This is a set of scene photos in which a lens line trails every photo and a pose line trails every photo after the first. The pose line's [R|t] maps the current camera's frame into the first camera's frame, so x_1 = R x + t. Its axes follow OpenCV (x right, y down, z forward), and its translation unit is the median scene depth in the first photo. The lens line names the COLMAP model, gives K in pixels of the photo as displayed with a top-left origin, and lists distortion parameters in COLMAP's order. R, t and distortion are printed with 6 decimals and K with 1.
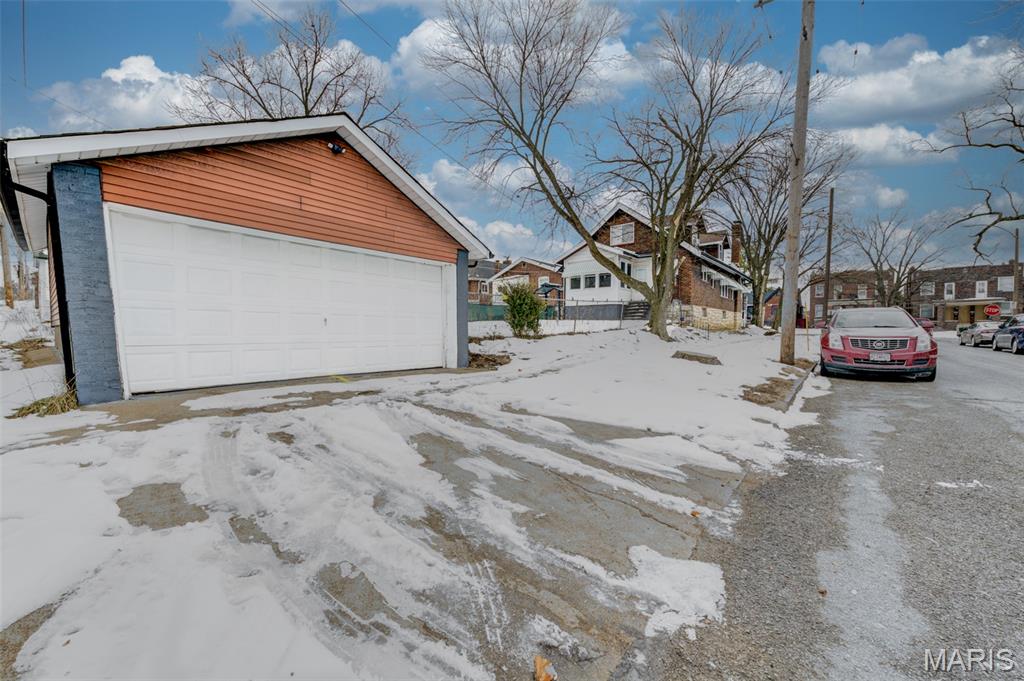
lens RADIAL K [[410.3, 0, 512.0], [0, 410.3, 340.5], [0, 0, 1]] dist [0.004211, -0.000010]
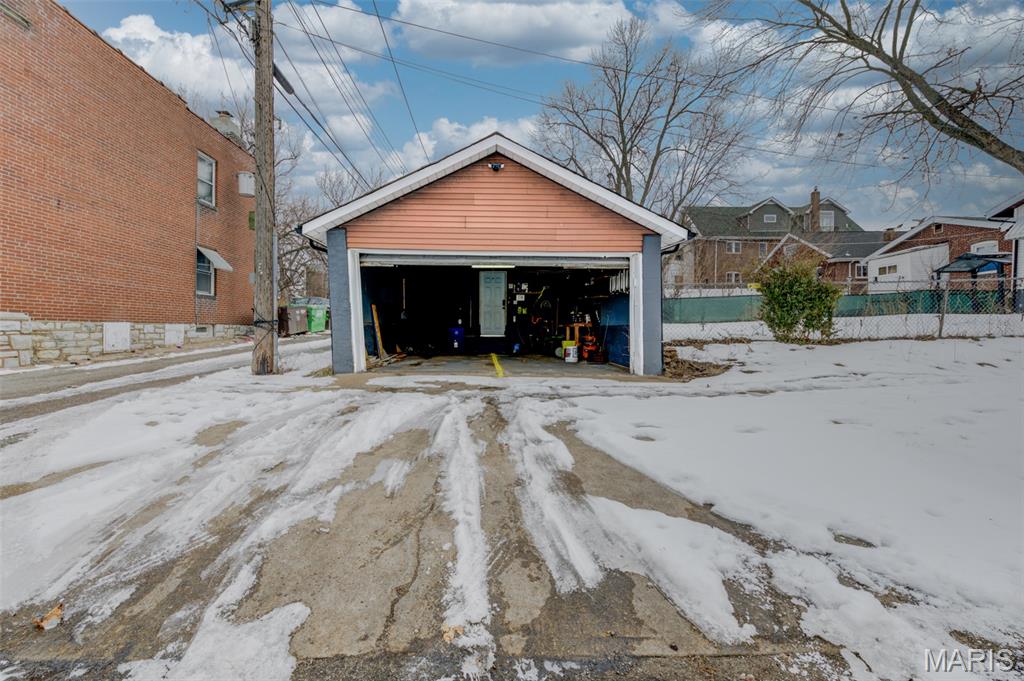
lens RADIAL K [[418.0, 0, 495.9], [0, 418.0, 329.0], [0, 0, 1]] dist [0.004411, -0.000087]
pose [[0.635923, 0.005088, -0.771736, 0.640709], [-0.025442, 0.999573, -0.014375, -0.015136], [0.771333, 0.028776, 0.635781, 0.419709]]
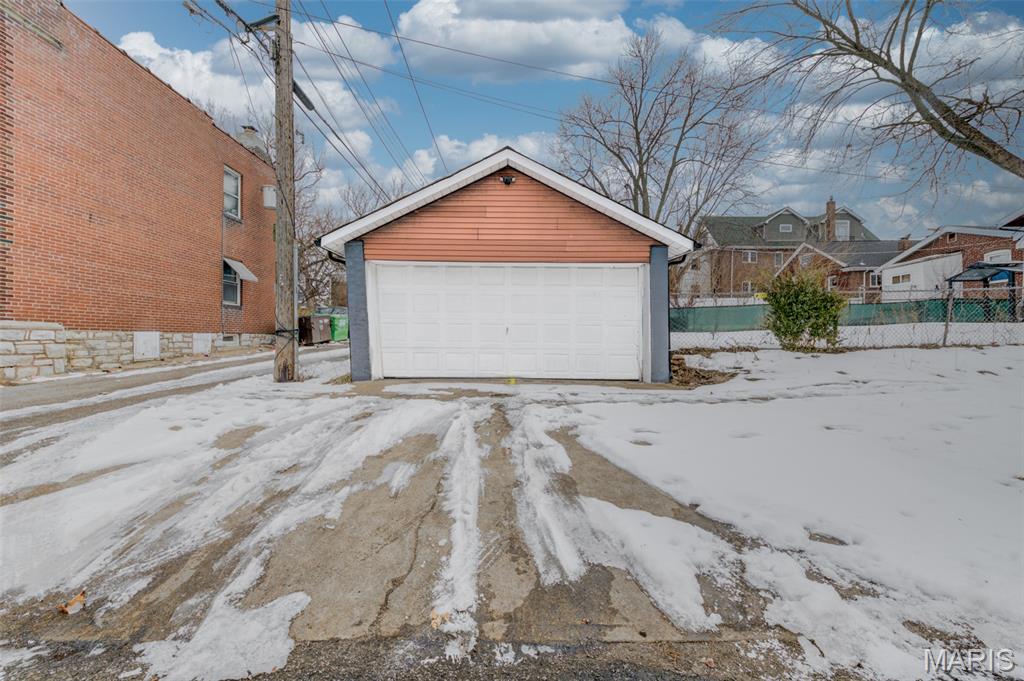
lens RADIAL K [[410.3, 0, 512.0], [0, 410.3, 340.5], [0, 0, 1]] dist [0.004211, -0.000010]
pose [[0.625783, 0.010219, -0.779930, 0.683194], [-0.024671, 0.999673, -0.006697, -0.017301], [0.779607, 0.023432, 0.625830, 0.436347]]
